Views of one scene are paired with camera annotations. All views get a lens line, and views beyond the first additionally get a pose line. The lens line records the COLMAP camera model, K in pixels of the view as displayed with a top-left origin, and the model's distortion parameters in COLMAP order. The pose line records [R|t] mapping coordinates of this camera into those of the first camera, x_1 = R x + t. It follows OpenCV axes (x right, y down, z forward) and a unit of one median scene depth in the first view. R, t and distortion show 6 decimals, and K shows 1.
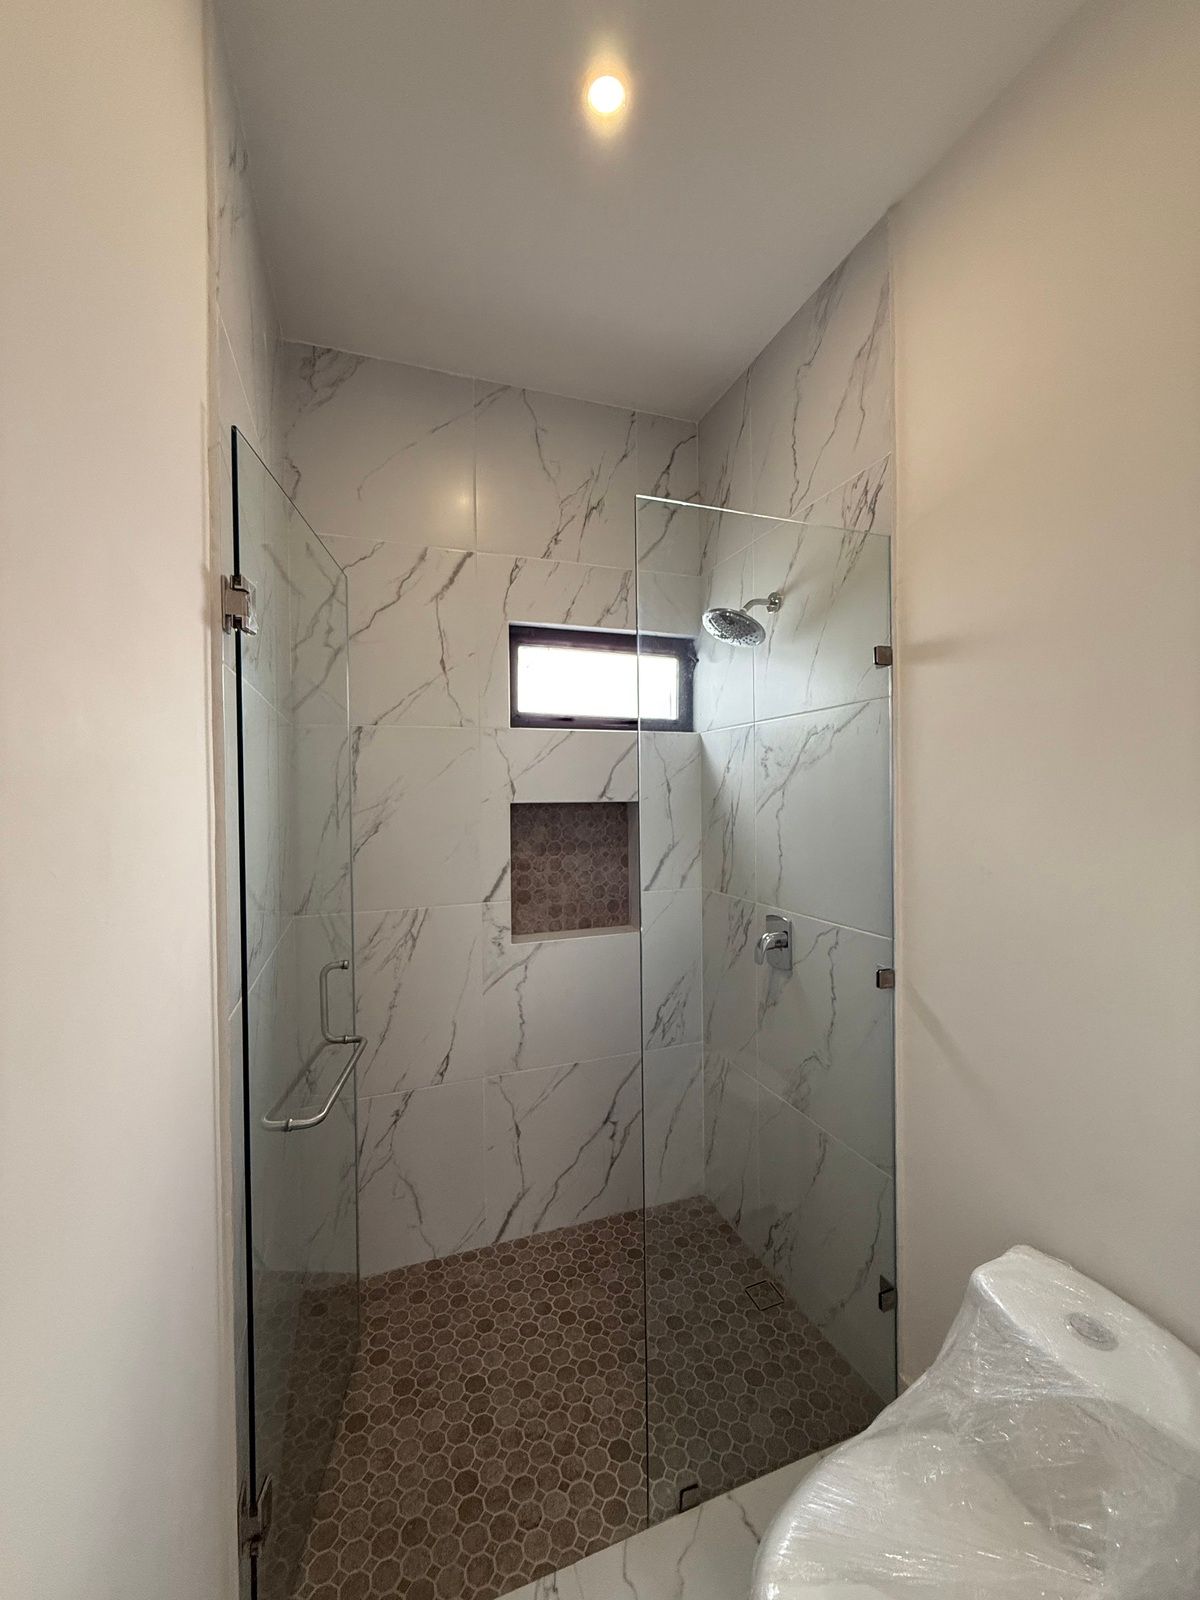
lens RADIAL K [[636.1, 0, 600.1], [0, 636.1, 799.0], [0, 0, 1]] dist [0.000152, 0.000375]
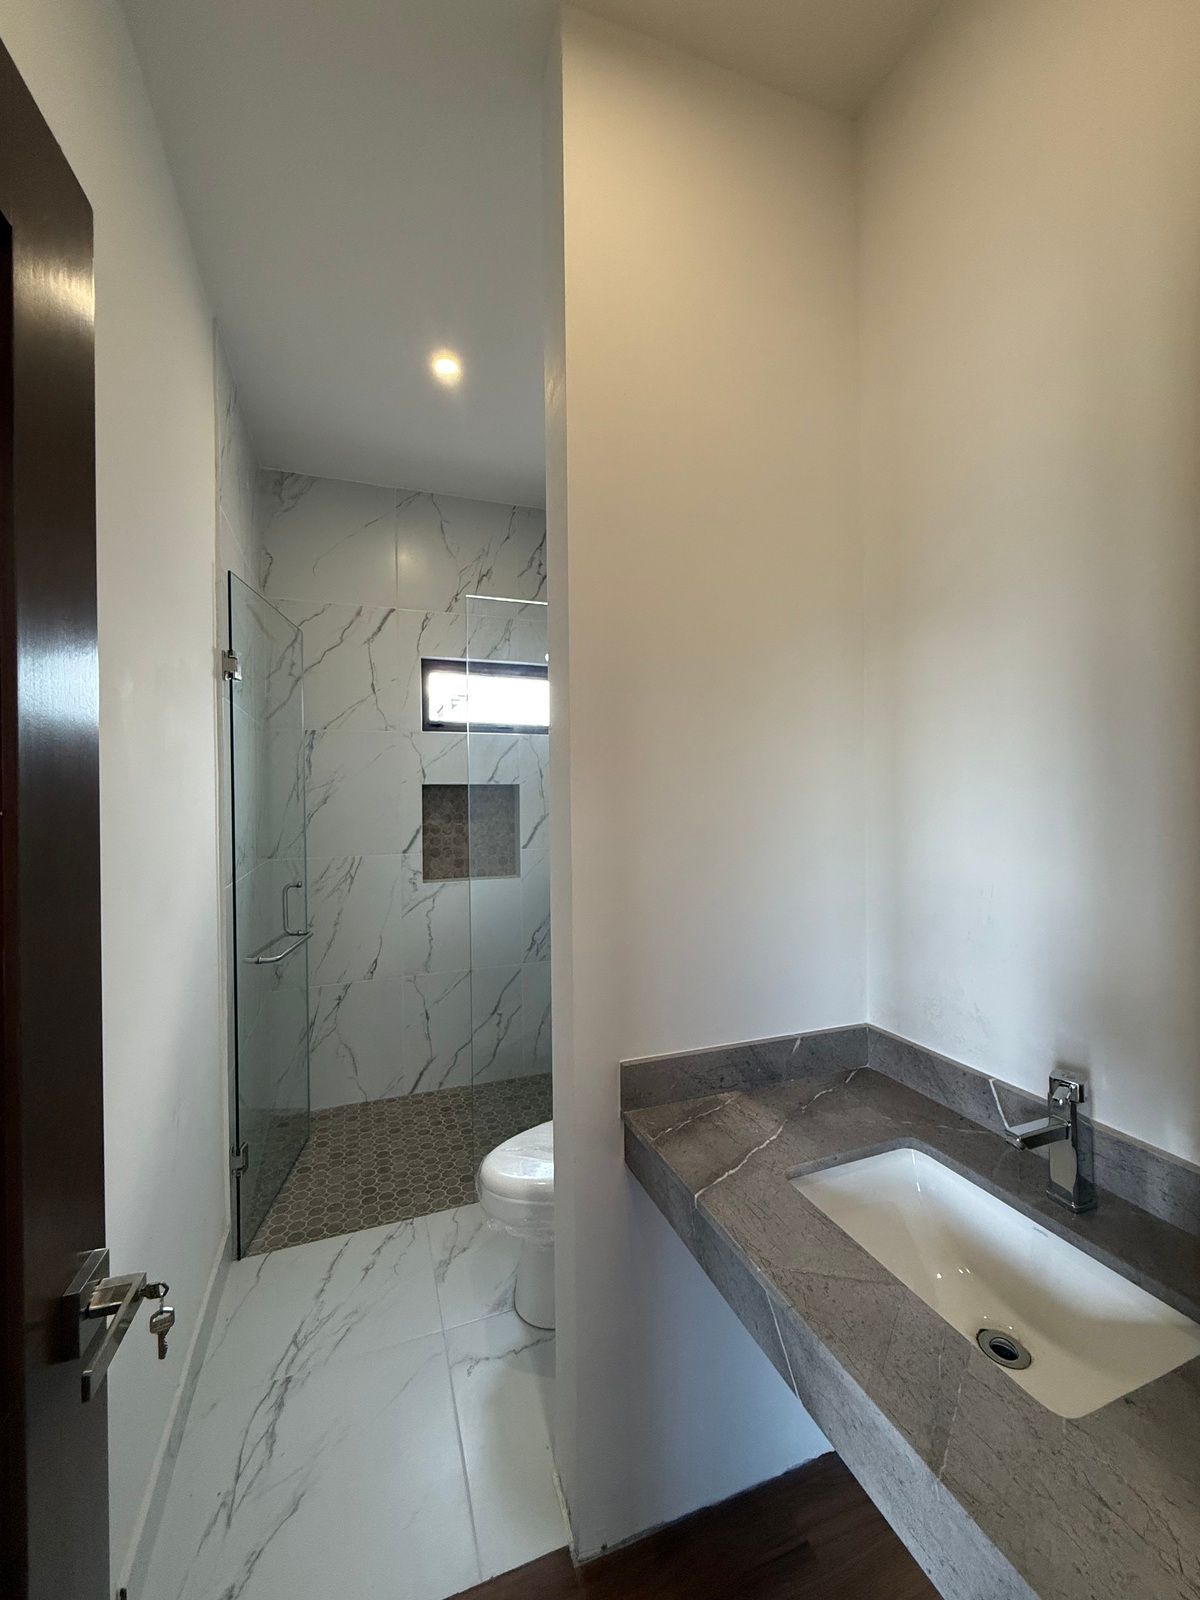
lens RADIAL K [[636.1, 0, 599.2], [0, 636.1, 798.8], [0, 0, 1]] dist [0.000152, 0.000375]
pose [[0.999911, -0.001234, 0.013308, 0.250506], [0.001334, 0.999971, -0.007540, 0.053187], [-0.013299, 0.007557, 0.999883, -0.452471]]
